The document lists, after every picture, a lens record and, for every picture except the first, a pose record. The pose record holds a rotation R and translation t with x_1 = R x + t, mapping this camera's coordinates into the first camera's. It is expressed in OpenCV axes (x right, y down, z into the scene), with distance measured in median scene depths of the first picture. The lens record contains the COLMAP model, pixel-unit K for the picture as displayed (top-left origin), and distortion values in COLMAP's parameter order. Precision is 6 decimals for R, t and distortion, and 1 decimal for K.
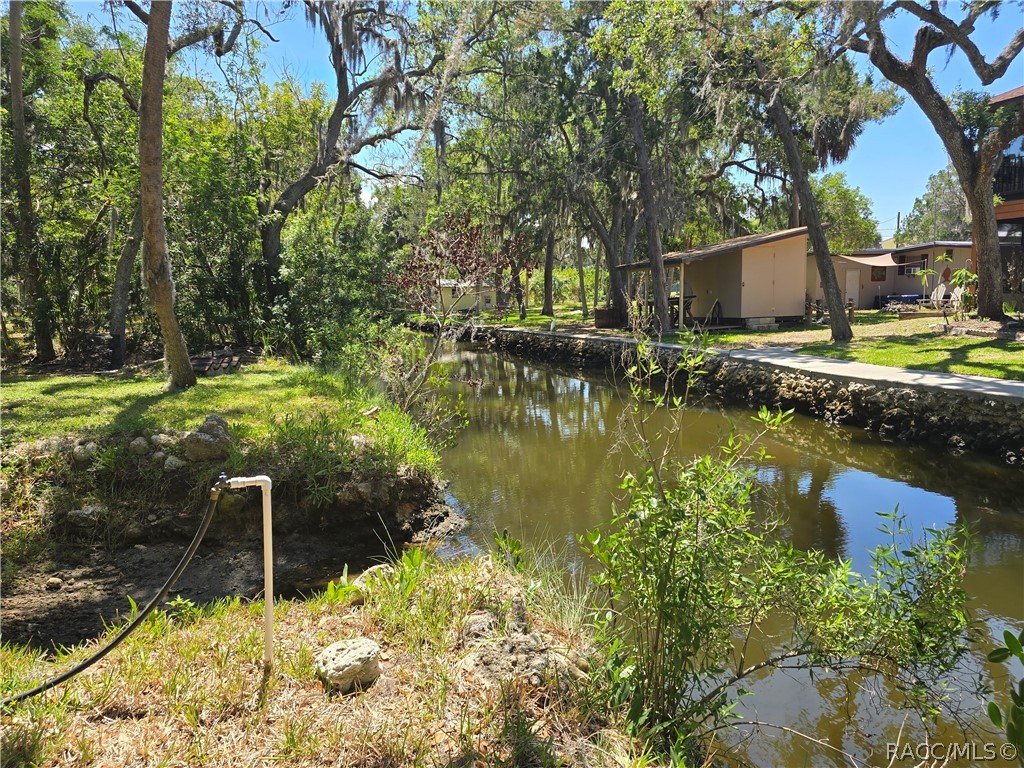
lens RADIAL K [[692.8, 0, 512.0], [0, 692.8, 384.0], [0, 0, 1]] dist [0.066868, -0.060266]
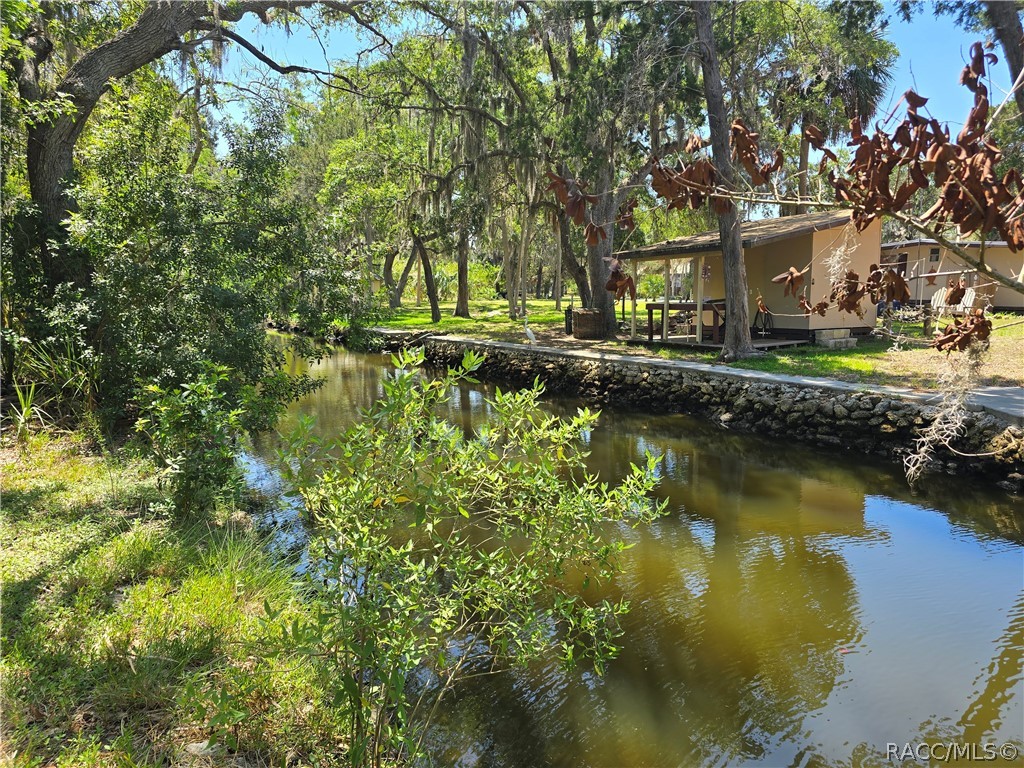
lens RADIAL K [[692.8, 0, 512.0], [0, 692.8, 384.0], [0, 0, 1]] dist [0.066868, -0.060266]
pose [[0.979050, -0.008645, 0.203436, -0.140346], [0.007745, 0.999956, 0.005223, -0.058938], [-0.203472, -0.003538, 0.979074, 0.475159]]
